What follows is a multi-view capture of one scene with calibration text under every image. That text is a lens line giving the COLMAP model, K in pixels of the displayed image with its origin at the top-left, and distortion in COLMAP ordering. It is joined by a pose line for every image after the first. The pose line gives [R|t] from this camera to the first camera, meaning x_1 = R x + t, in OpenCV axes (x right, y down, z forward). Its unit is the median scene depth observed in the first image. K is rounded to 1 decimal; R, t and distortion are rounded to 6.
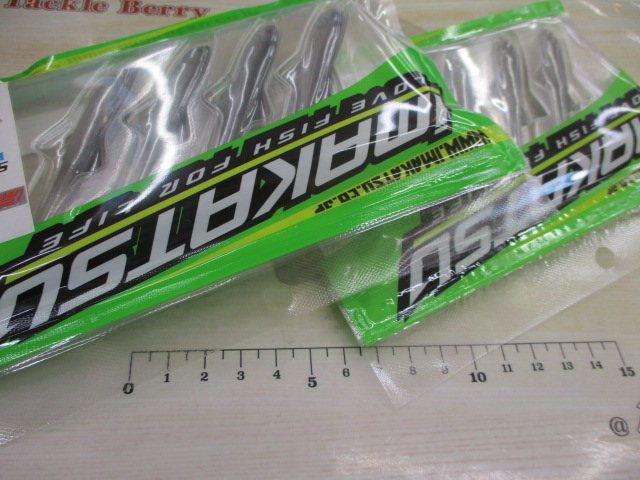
lens RADIAL K [[540.4, 0, 320.0], [0, 540.4, 240.0], [0, 0, 1]] dist [-0.009259, -0.004969]
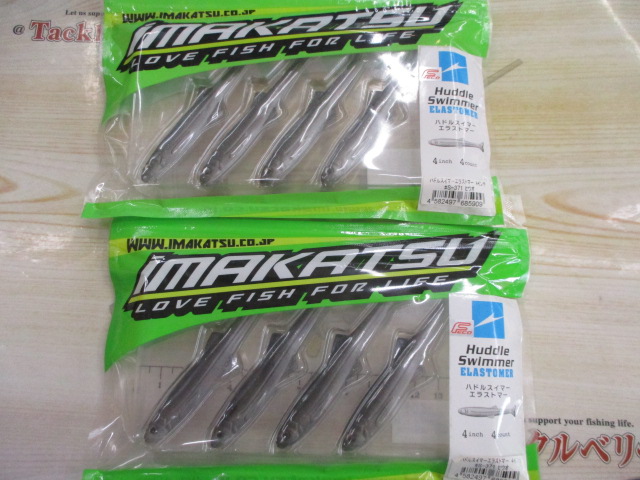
lens RADIAL K [[540.4, 0, 320.0], [0, 540.4, 240.0], [0, 0, 1]] dist [-0.009259, -0.004969]
pose [[-0.896139, -0.439853, 0.058851, -0.205434], [0.360033, -0.643087, 0.675881, -0.992755], [-0.259442, 0.626872, 0.734657, -0.116554]]
